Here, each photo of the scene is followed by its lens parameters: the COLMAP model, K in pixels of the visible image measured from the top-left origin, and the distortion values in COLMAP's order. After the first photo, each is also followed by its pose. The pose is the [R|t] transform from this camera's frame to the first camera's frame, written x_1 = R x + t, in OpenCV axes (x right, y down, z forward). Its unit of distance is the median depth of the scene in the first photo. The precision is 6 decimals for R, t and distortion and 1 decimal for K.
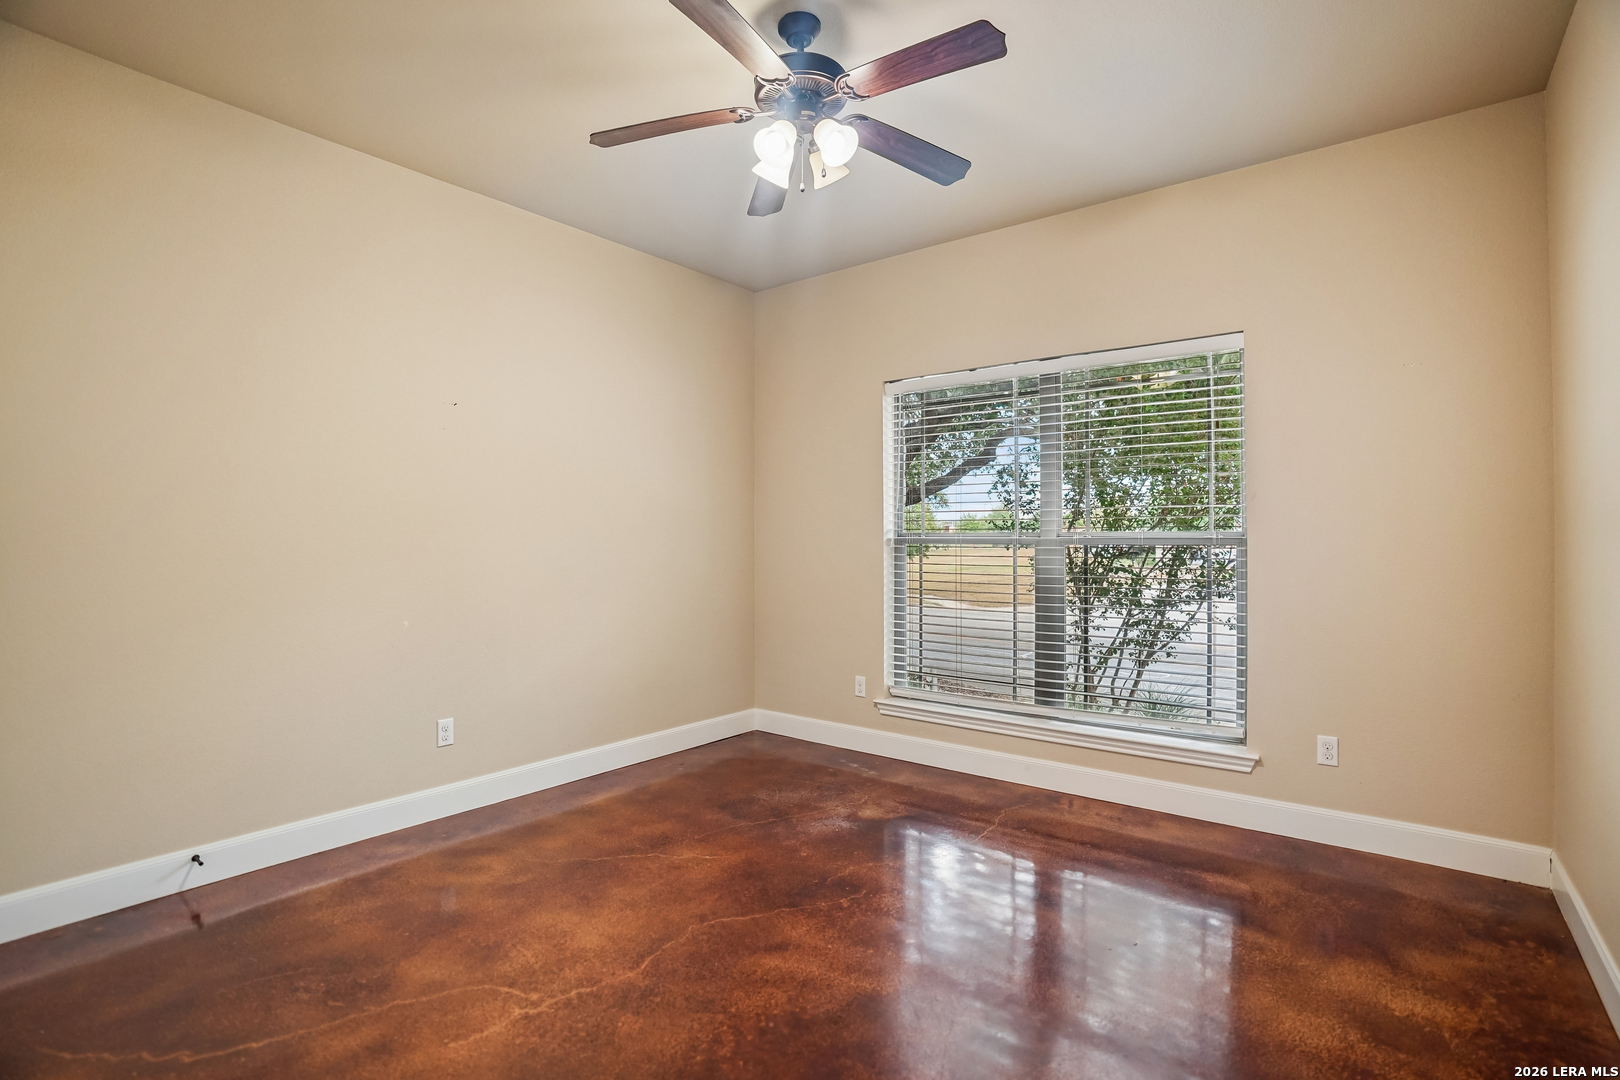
lens RADIAL K [[755.2, 0, 817.2], [0, 755.2, 535.7], [0, 0, 1]] dist [-0.041887, 0.003000]
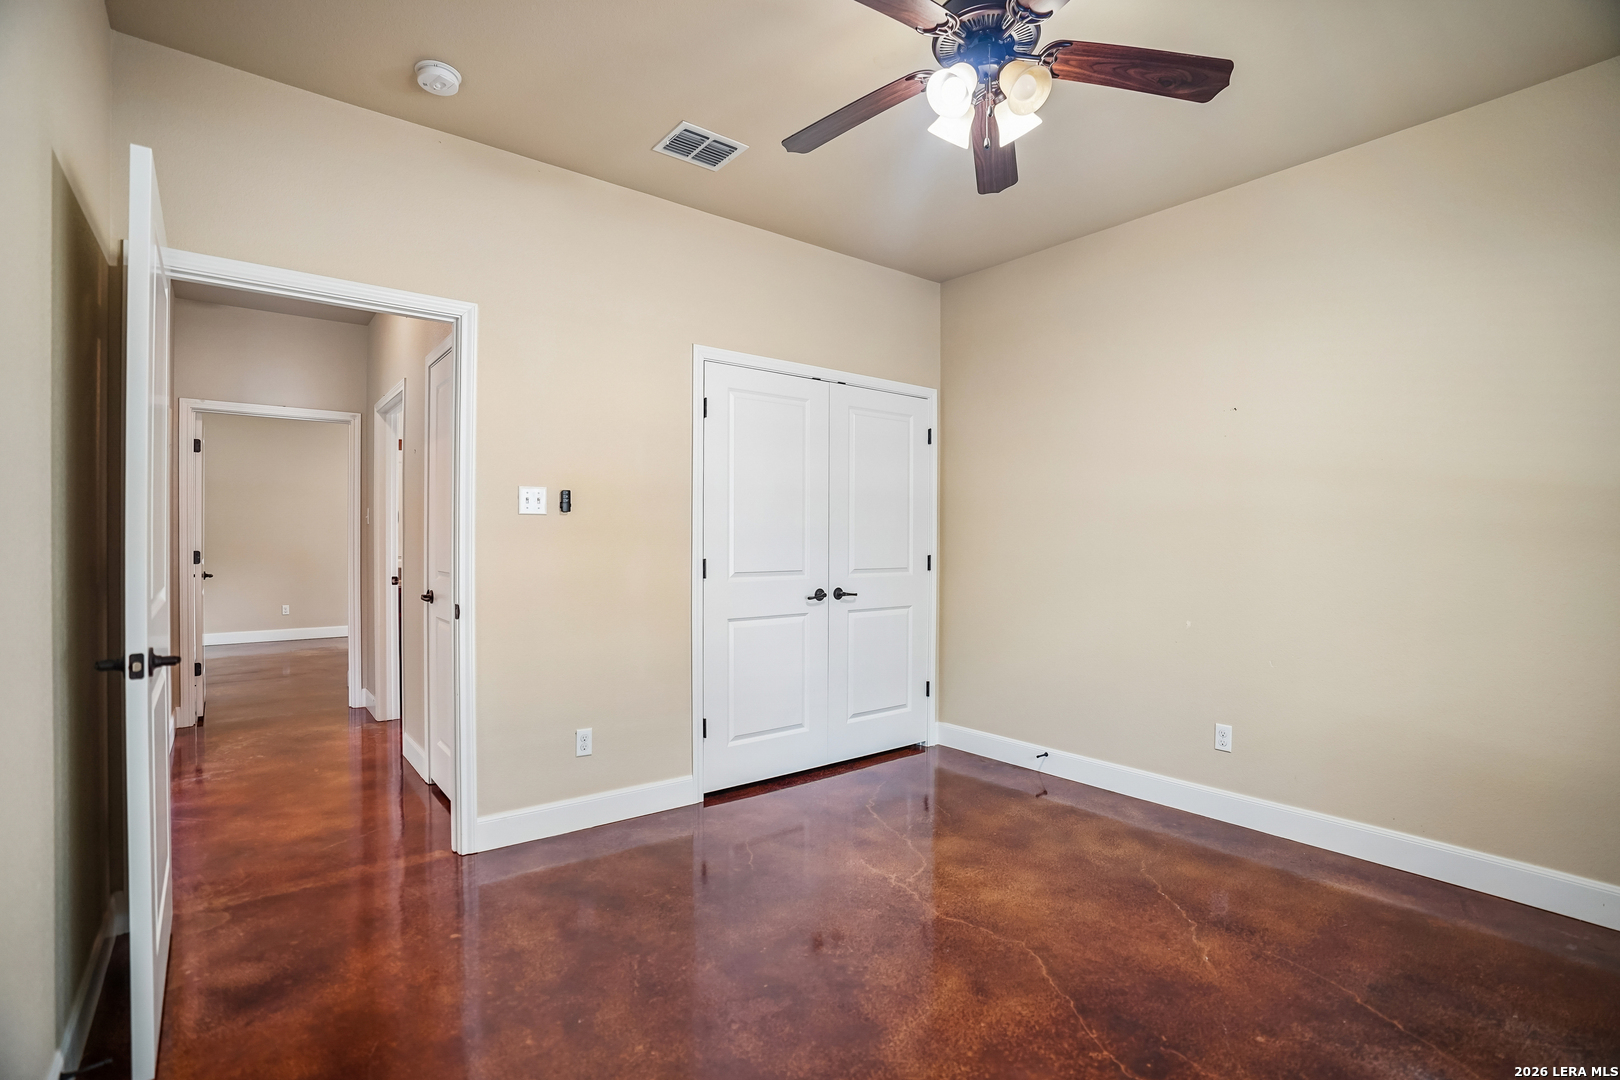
lens RADIAL K [[755.2, 0, 818.0], [0, 755.2, 541.9], [0, 0, 1]] dist [-0.041887, 0.003000]
pose [[-0.212431, 0.002124, -0.977174, 0.713278], [-0.008277, 0.999958, 0.003973, -0.000206], [0.977141, 0.008932, -0.212404, 0.804090]]
